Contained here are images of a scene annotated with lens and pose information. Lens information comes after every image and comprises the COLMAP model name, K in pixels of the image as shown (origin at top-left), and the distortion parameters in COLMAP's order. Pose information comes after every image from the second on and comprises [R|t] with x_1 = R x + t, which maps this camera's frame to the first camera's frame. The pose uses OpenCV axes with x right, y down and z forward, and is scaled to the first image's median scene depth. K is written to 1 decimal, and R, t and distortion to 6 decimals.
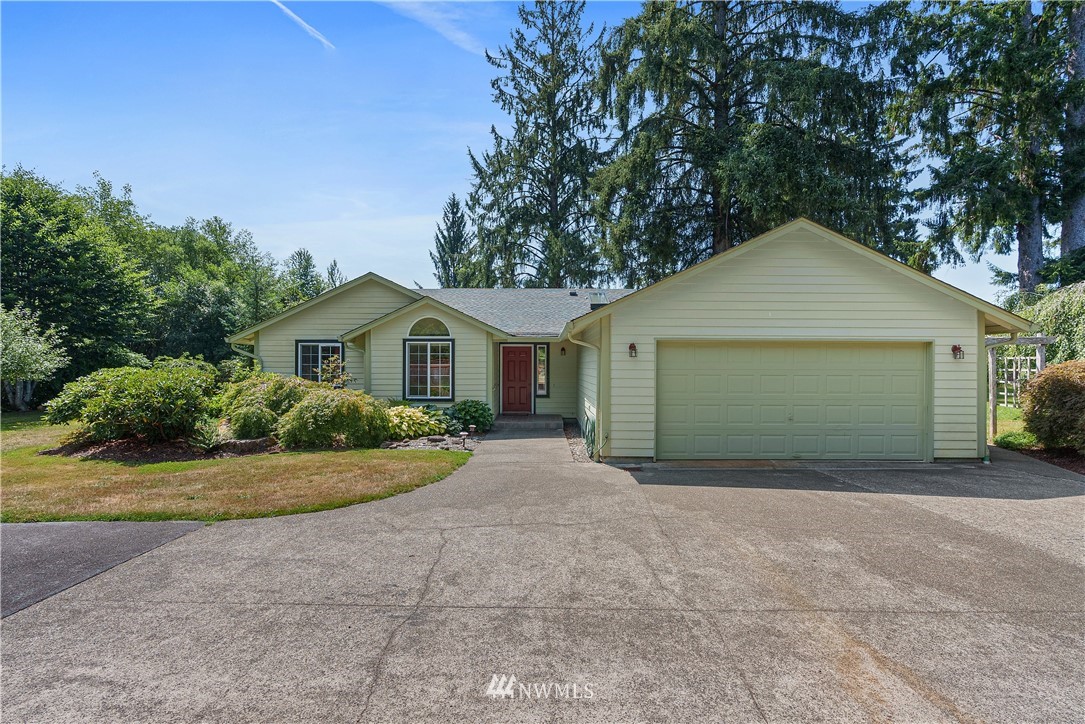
lens RADIAL K [[500.2, 0, 542.0], [0, 500.2, 363.4], [0, 0, 1]] dist [-0.011199, 0.000088]
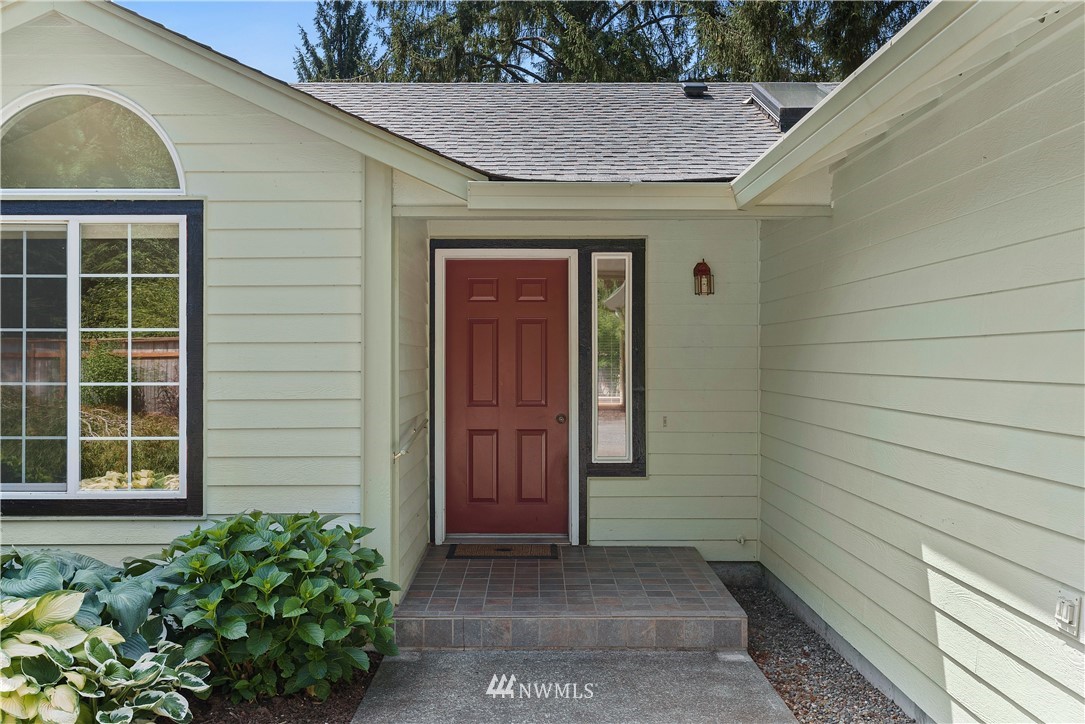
lens RADIAL K [[1030.3, 0, 543.1], [0, 1030.3, 361.5], [0, 0, 1]] dist [0.011483, 0.000000]
pose [[0.999969, -0.004942, 0.006207, -0.033725], [0.004905, 0.999970, 0.005991, 0.011165], [-0.006236, -0.005960, 0.999963, 0.483201]]
